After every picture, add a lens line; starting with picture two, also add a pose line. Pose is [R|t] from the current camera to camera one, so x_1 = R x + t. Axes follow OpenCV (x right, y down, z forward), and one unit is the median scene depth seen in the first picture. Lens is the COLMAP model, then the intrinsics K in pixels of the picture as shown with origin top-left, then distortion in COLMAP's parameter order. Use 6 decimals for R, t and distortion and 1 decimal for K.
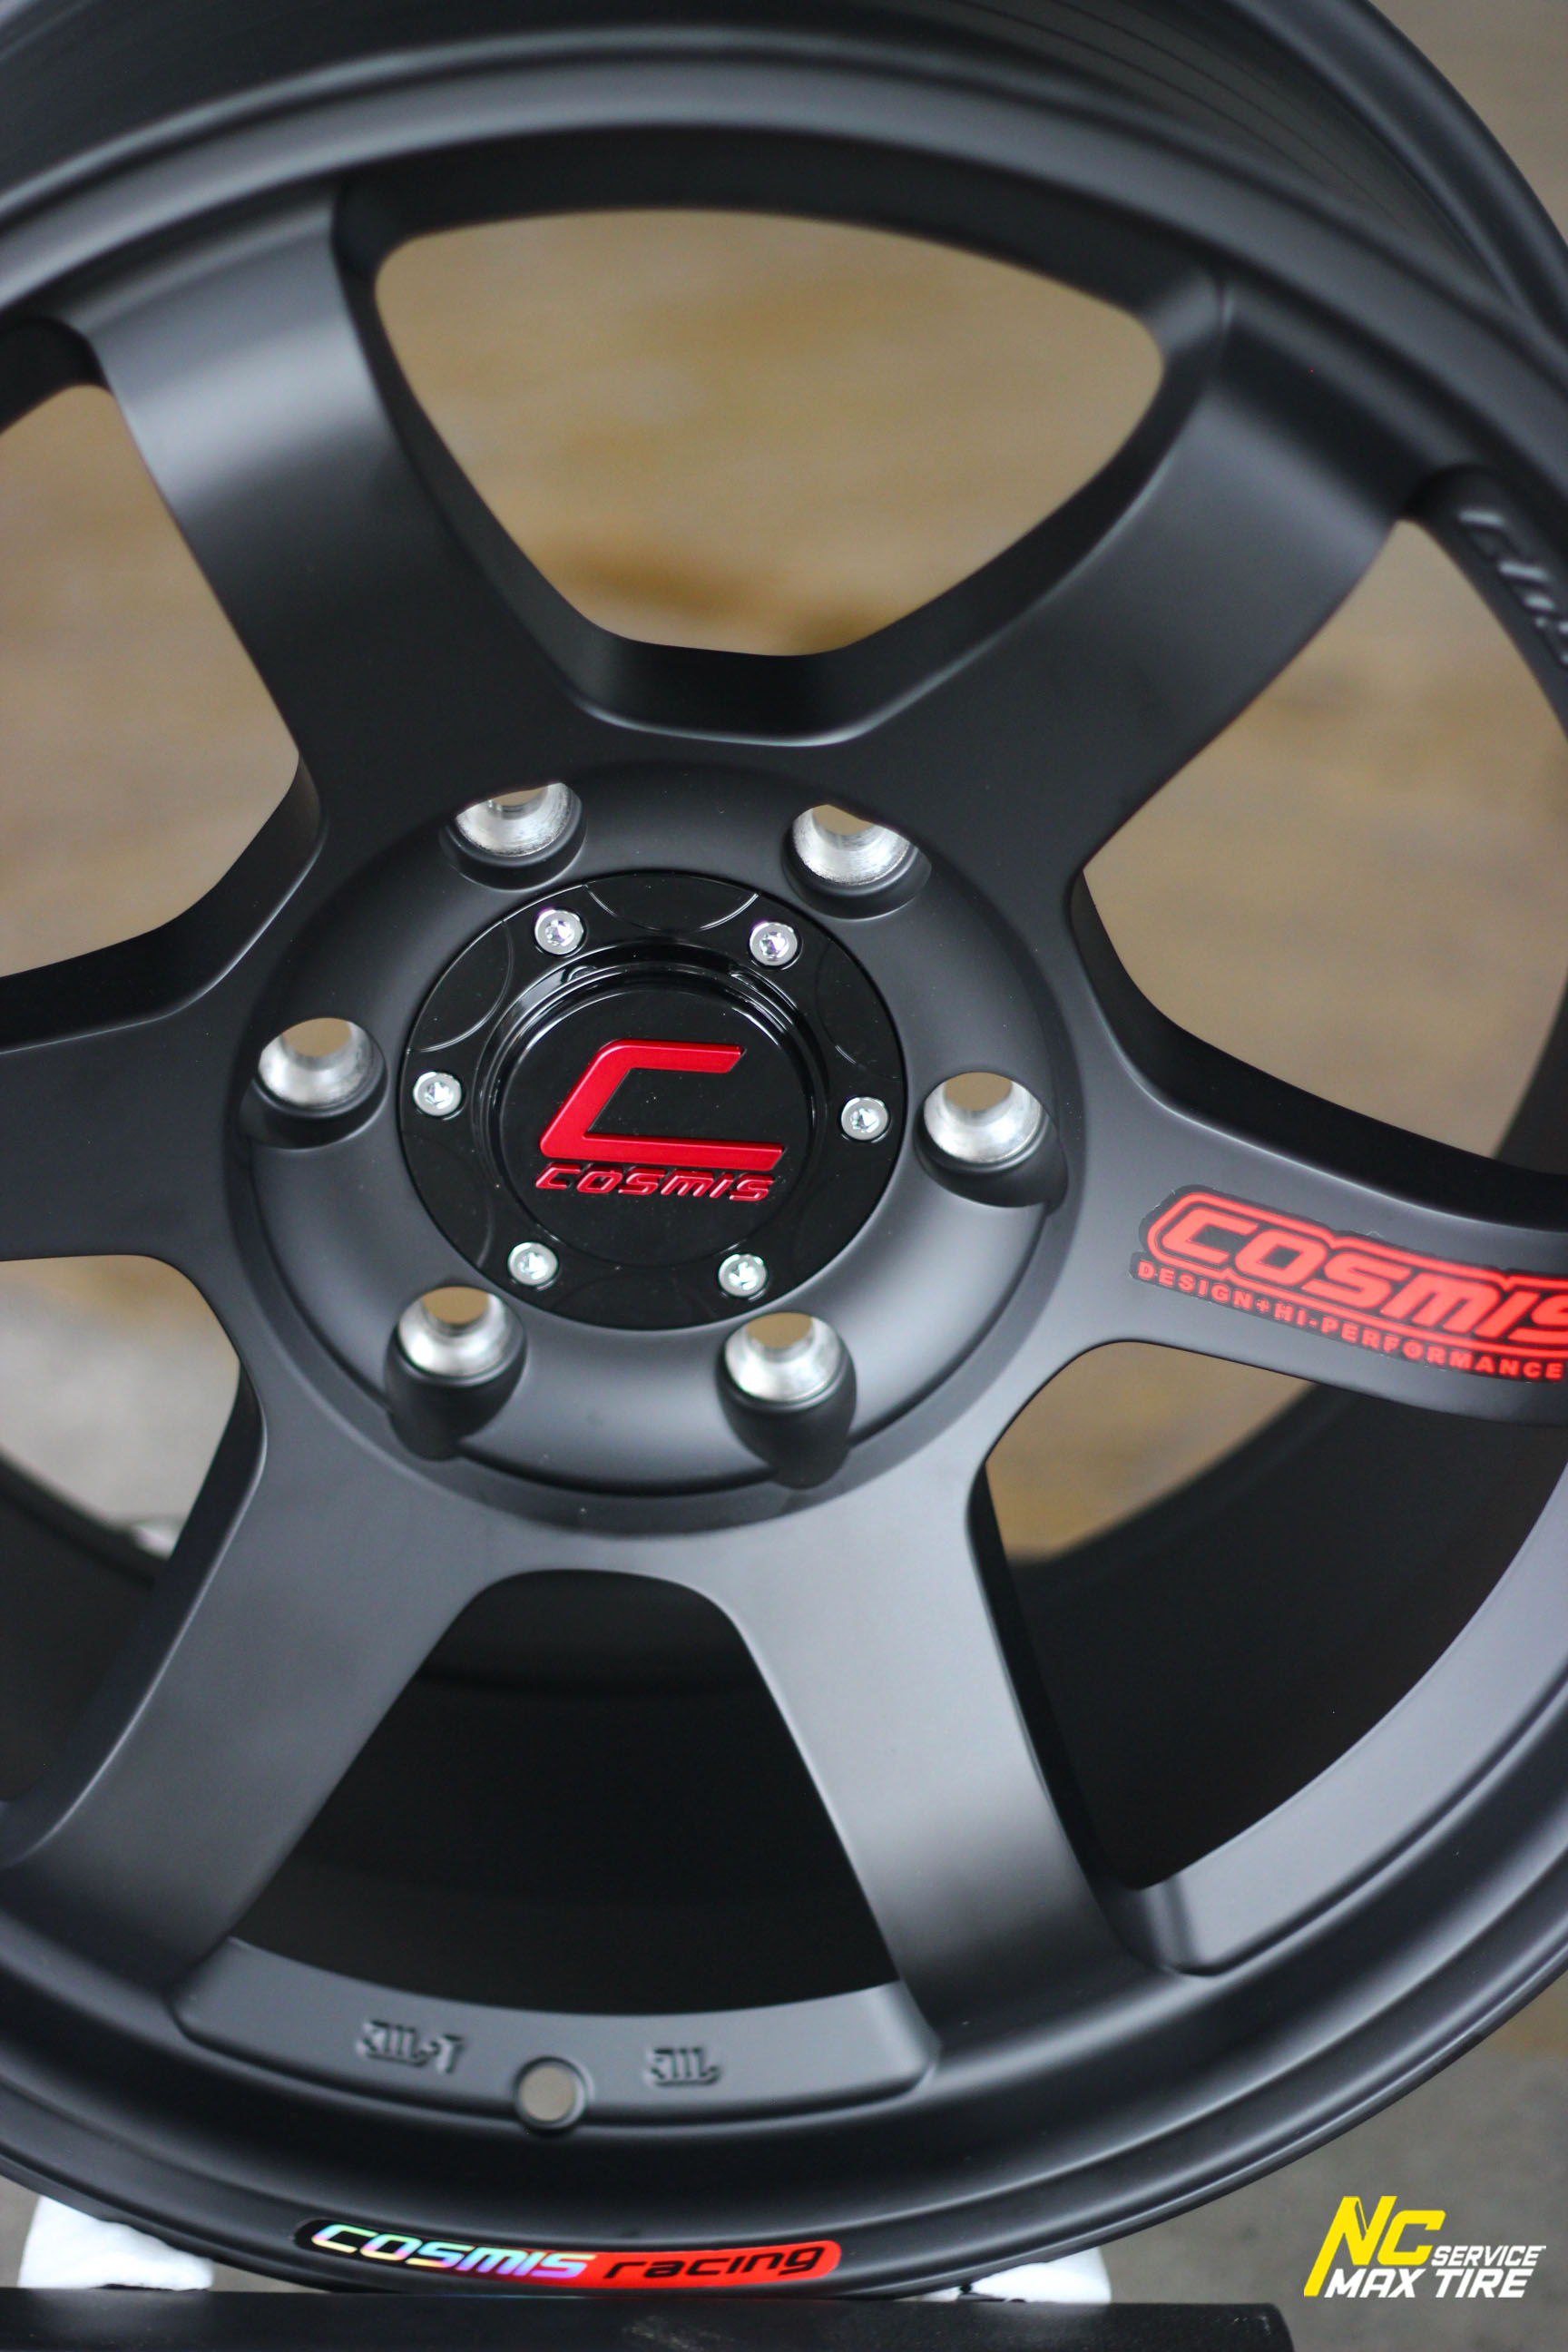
lens RADIAL K [[5668.4, 0, 784.0], [0, 5668.4, 1176.0], [0, 0, 1]] dist [-0.084890, 0.232145]
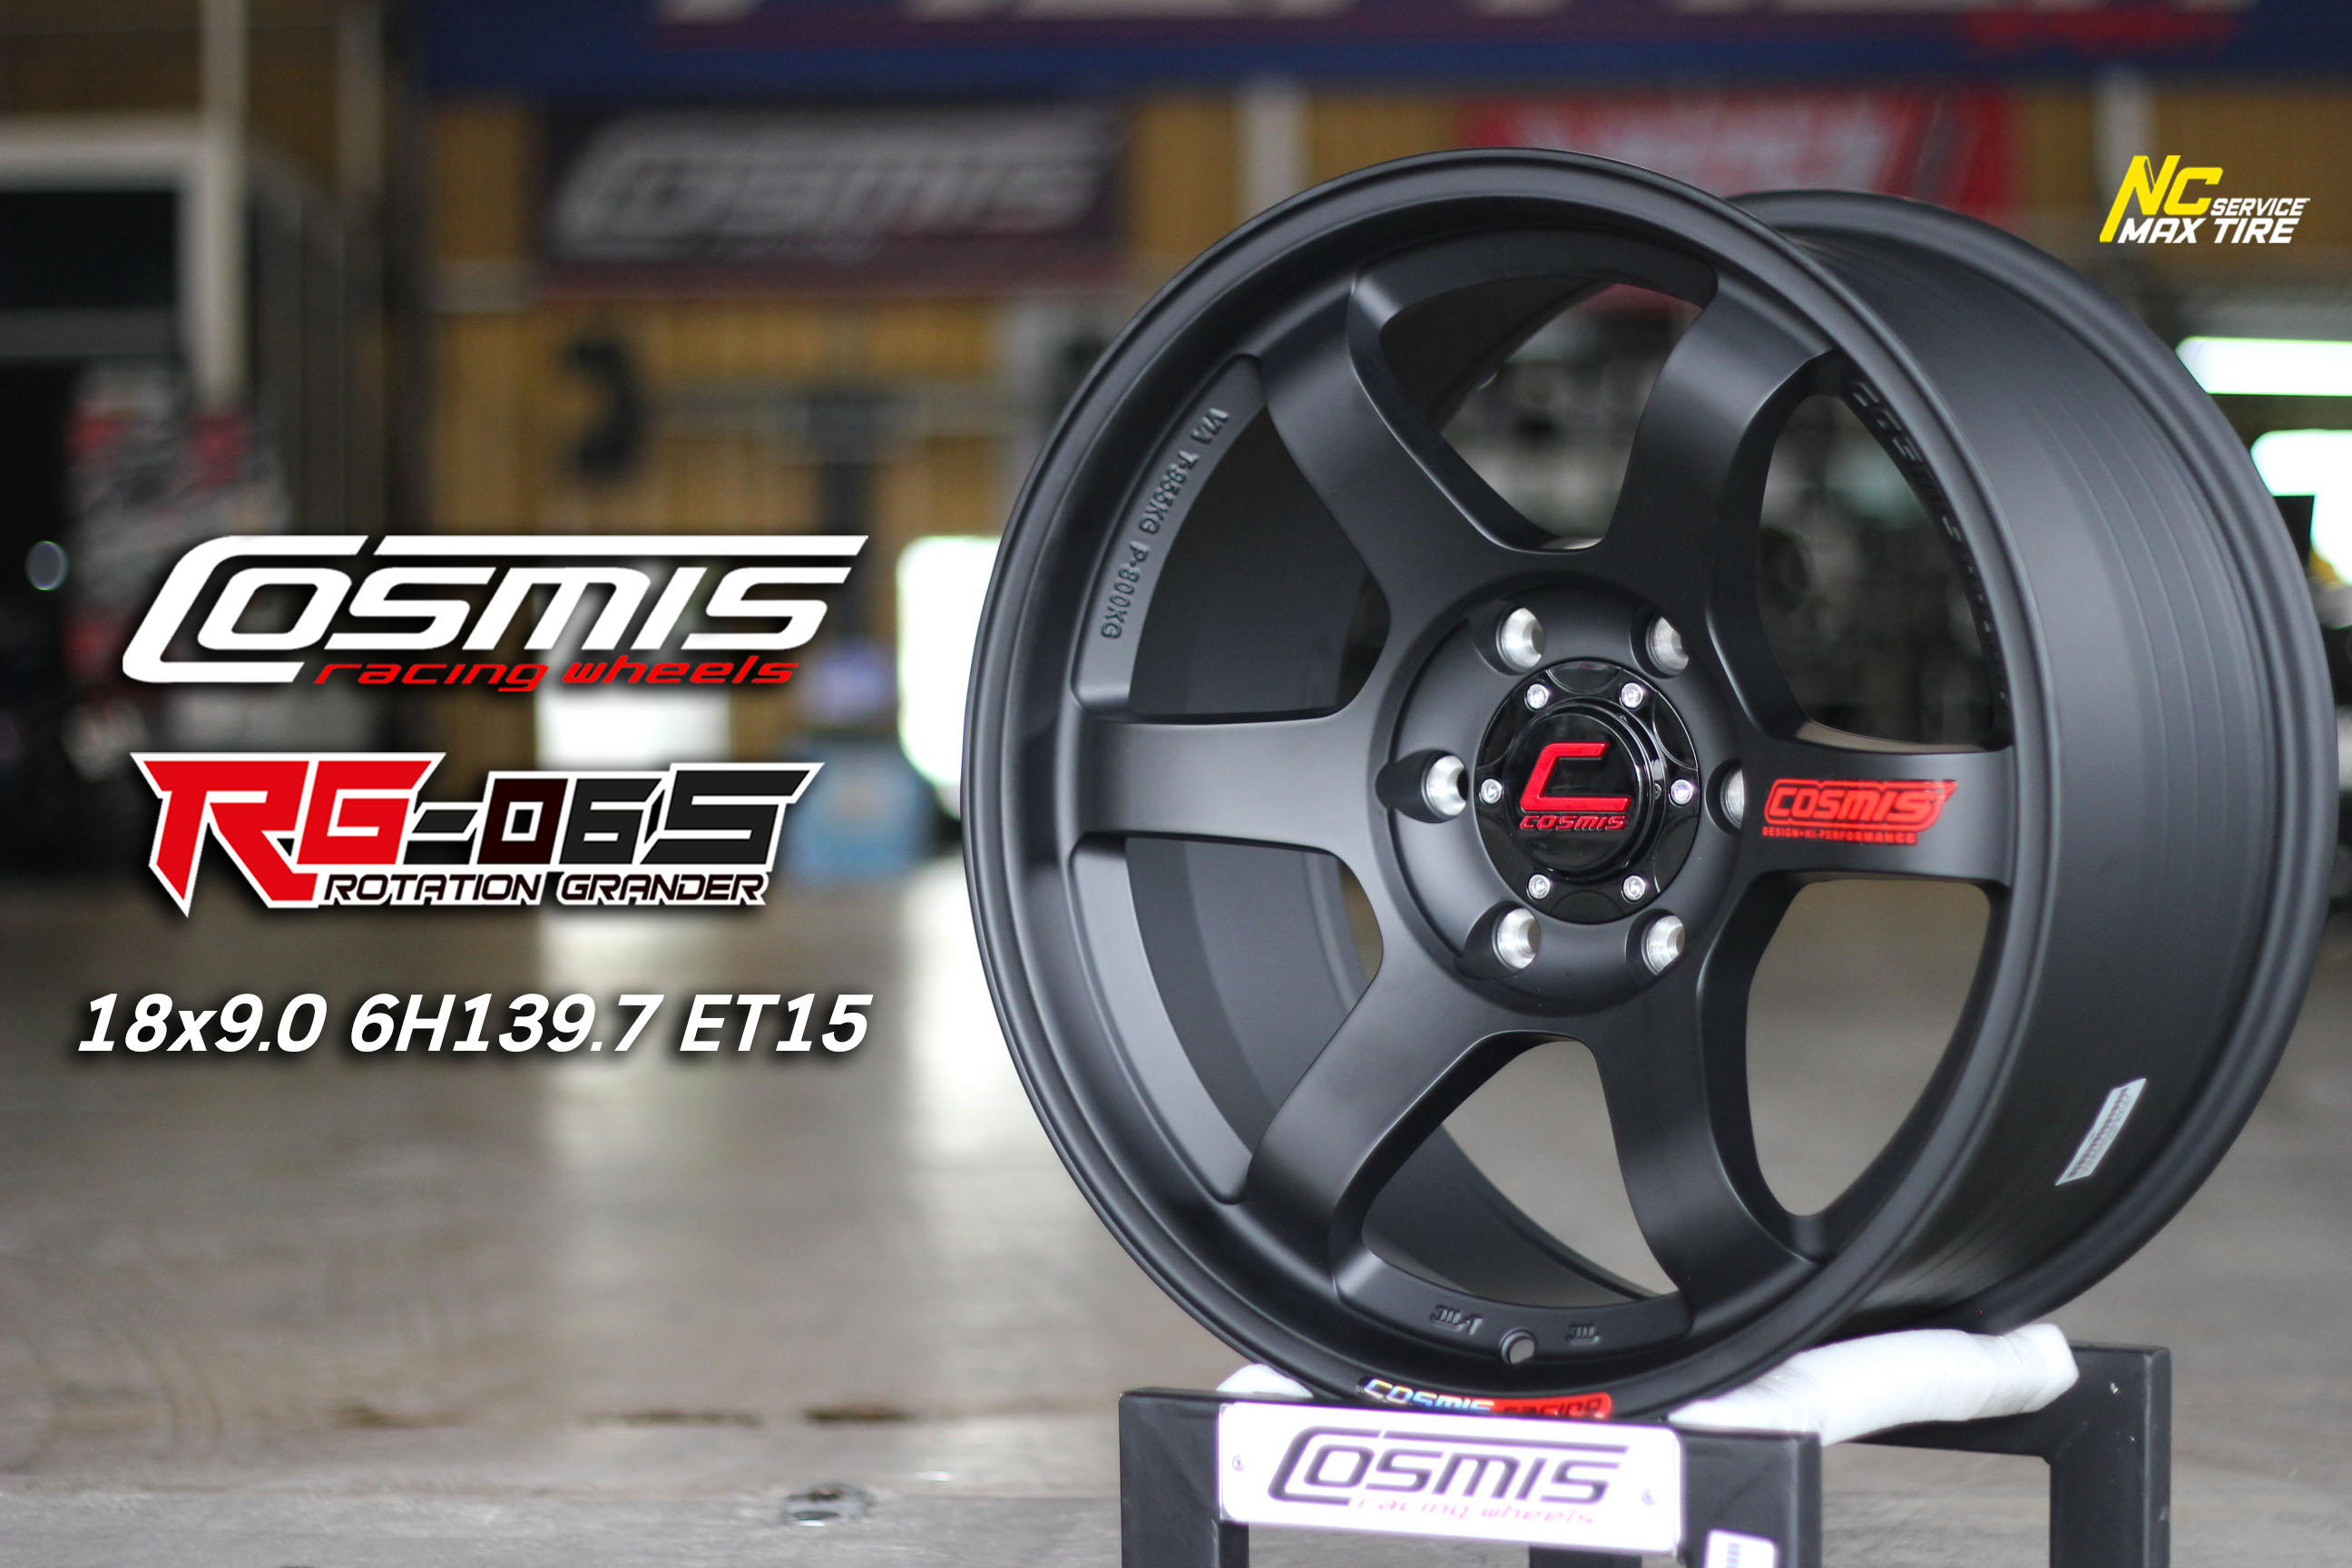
lens RADIAL K [[5668.4, 0, 1176.0], [0, 5668.4, 784.0], [0, 0, 1]] dist [-0.084890, 0.232145]
pose [[0.782048, -0.085036, -0.617389, 1.059027], [-0.200559, 0.903609, -0.378507, 0.743517], [0.590065, 0.419834, 0.689611, -0.409407]]
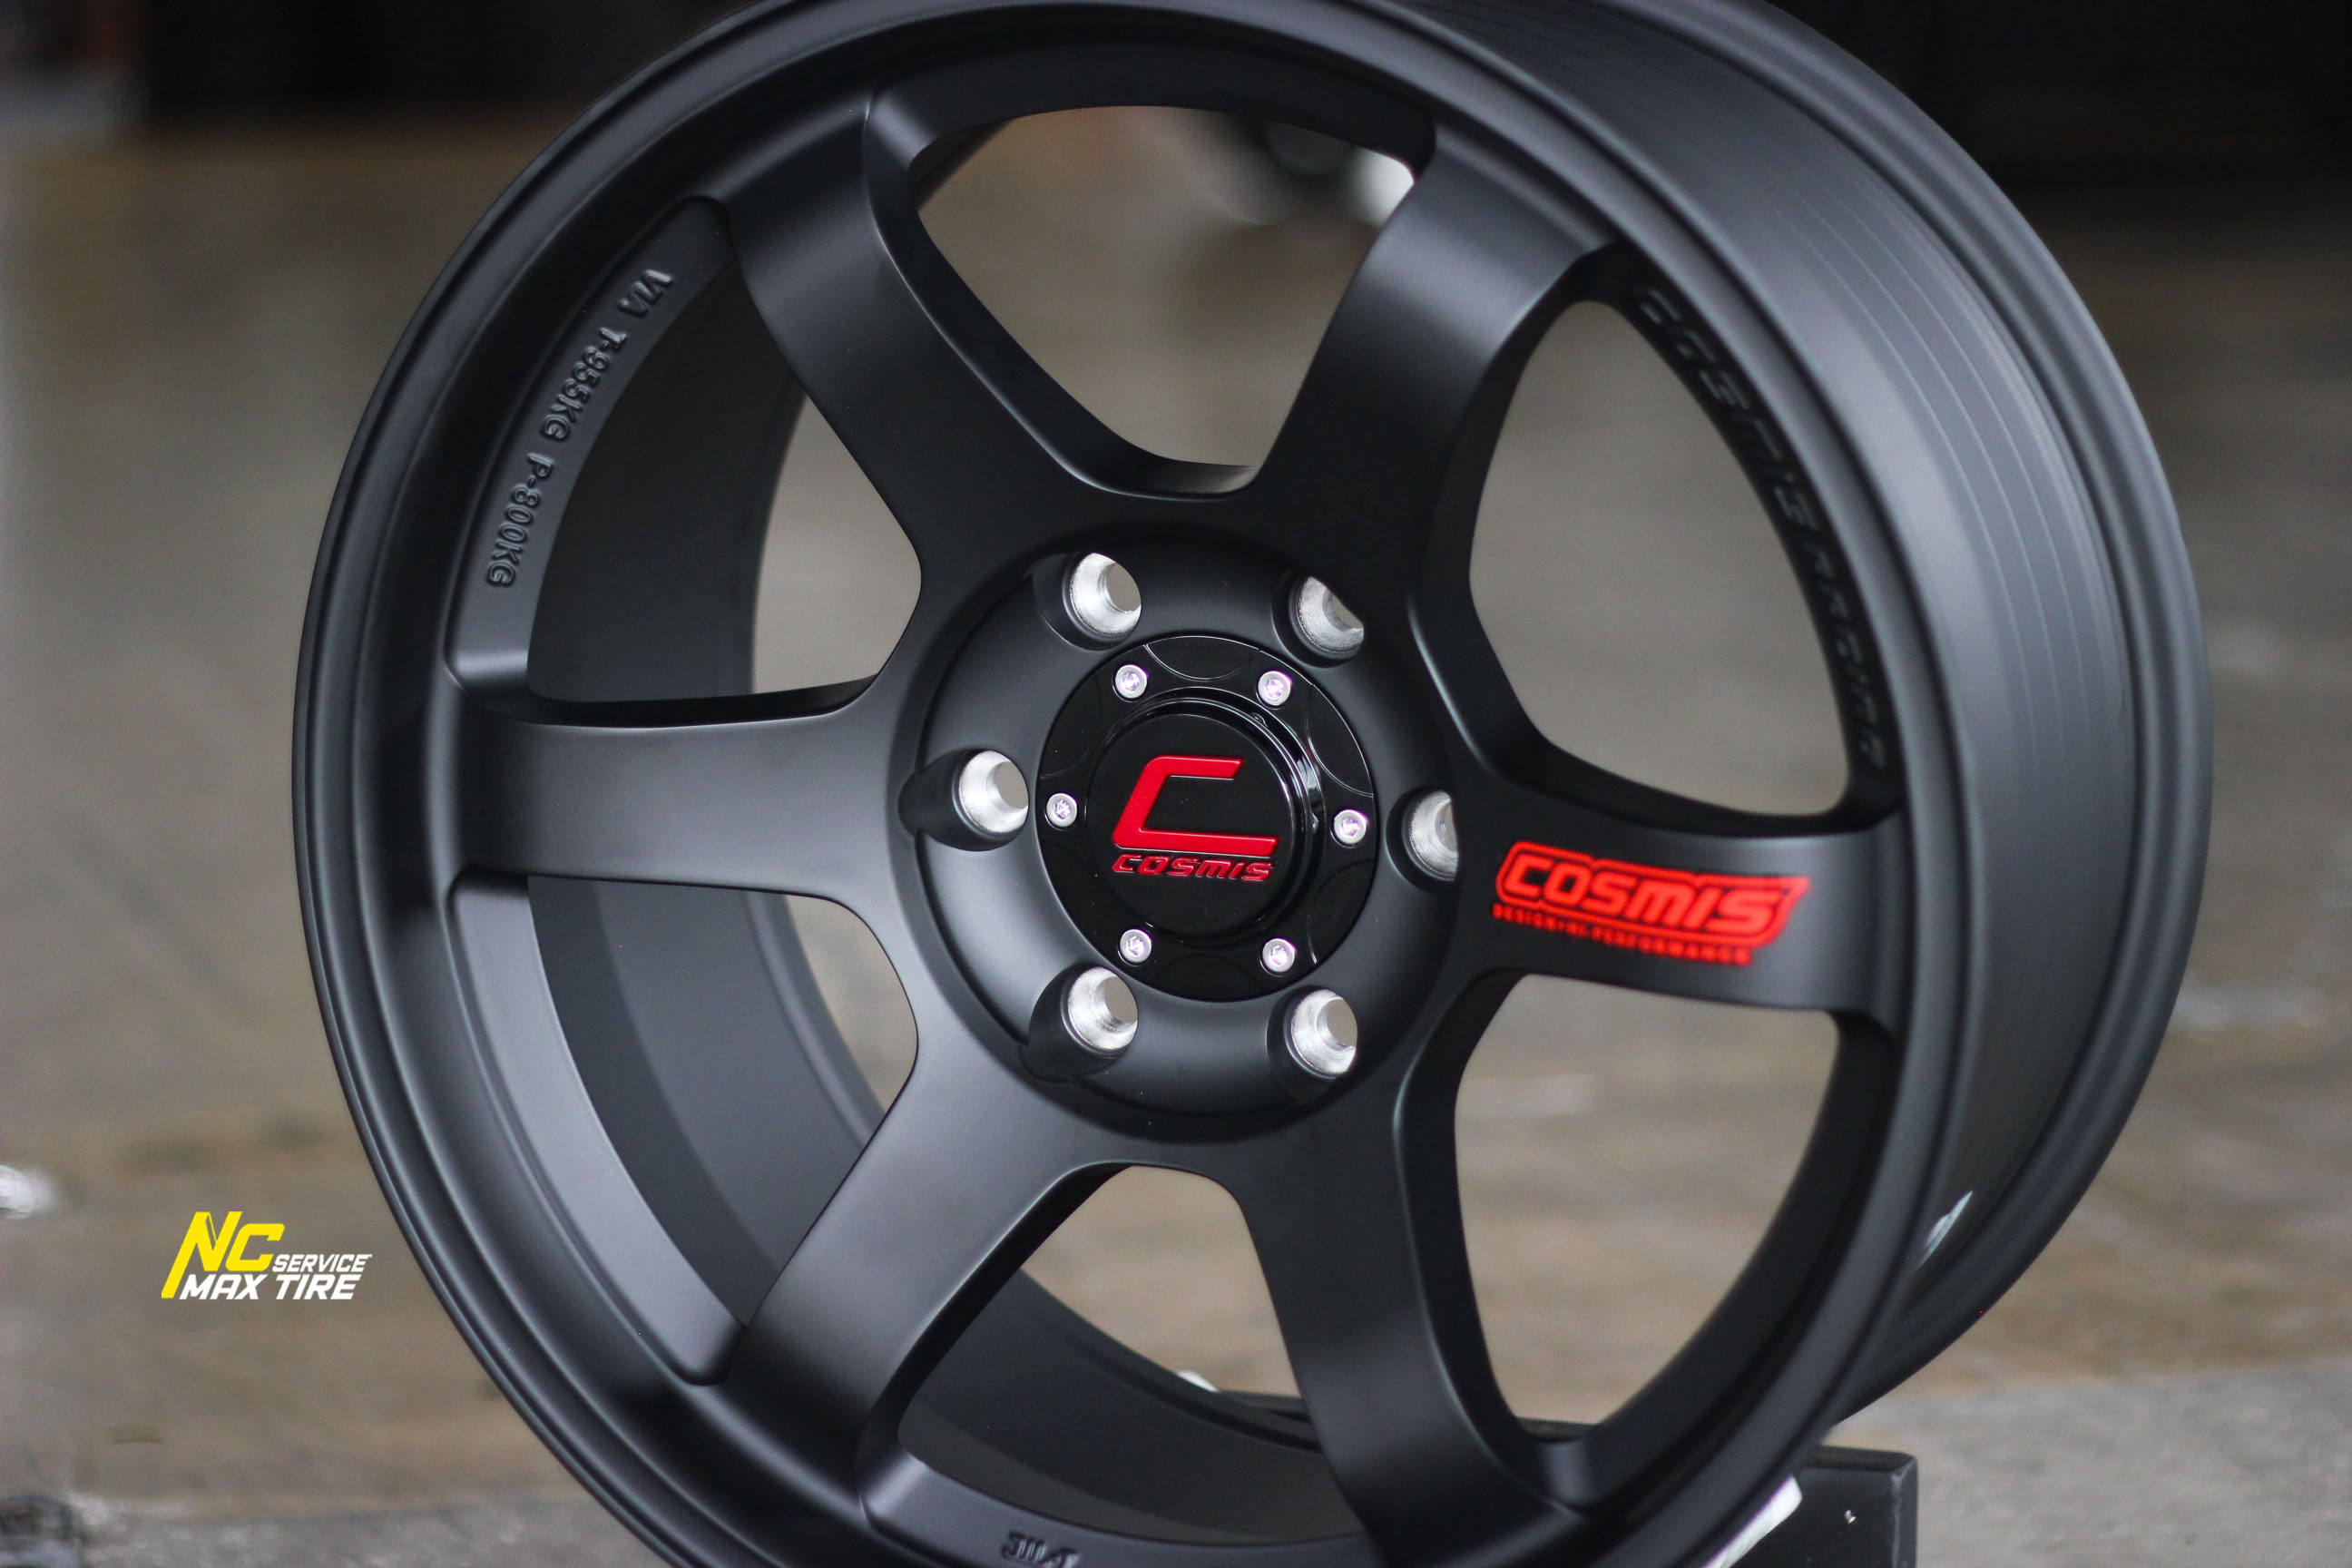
lens RADIAL K [[5668.4, 0, 1176.0], [0, 5668.4, 784.0], [0, 0, 1]] dist [-0.084890, 0.232145]
pose [[0.889709, -0.027395, -0.455706, 0.595172], [-0.110635, 0.955505, -0.273442, 0.355103], [0.442920, 0.293701, 0.847090, -0.161623]]
